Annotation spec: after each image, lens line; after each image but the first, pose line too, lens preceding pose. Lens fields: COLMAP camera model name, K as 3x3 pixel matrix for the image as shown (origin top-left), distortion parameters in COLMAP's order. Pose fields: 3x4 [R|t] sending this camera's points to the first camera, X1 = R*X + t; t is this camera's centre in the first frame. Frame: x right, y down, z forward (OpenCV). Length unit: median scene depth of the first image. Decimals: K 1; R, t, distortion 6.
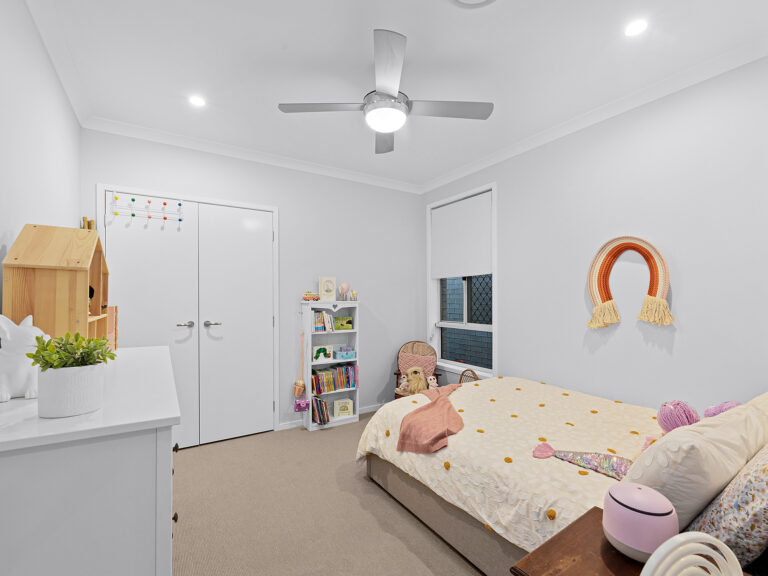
lens RADIAL K [[353.6, 0, 381.6], [0, 353.6, 292.4], [0, 0, 1]] dist [0.008633, -0.000100]
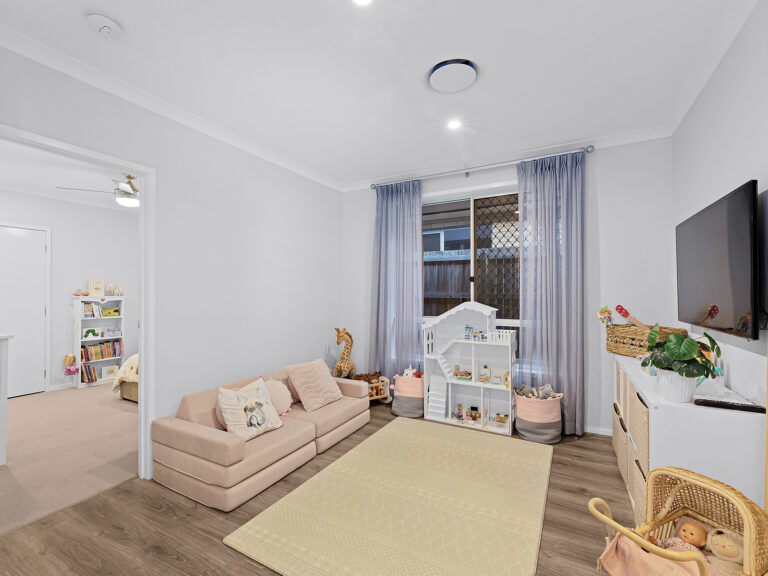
lens RADIAL K [[353.6, 0, 381.6], [0, 353.6, 292.4], [0, 0, 1]] dist [0.008633, -0.000100]
pose [[0.883159, 0.007747, 0.469010, 0.188454], [-0.010560, 0.999939, 0.003368, -0.007155], [-0.468955, -0.007927, 0.883186, -0.792693]]
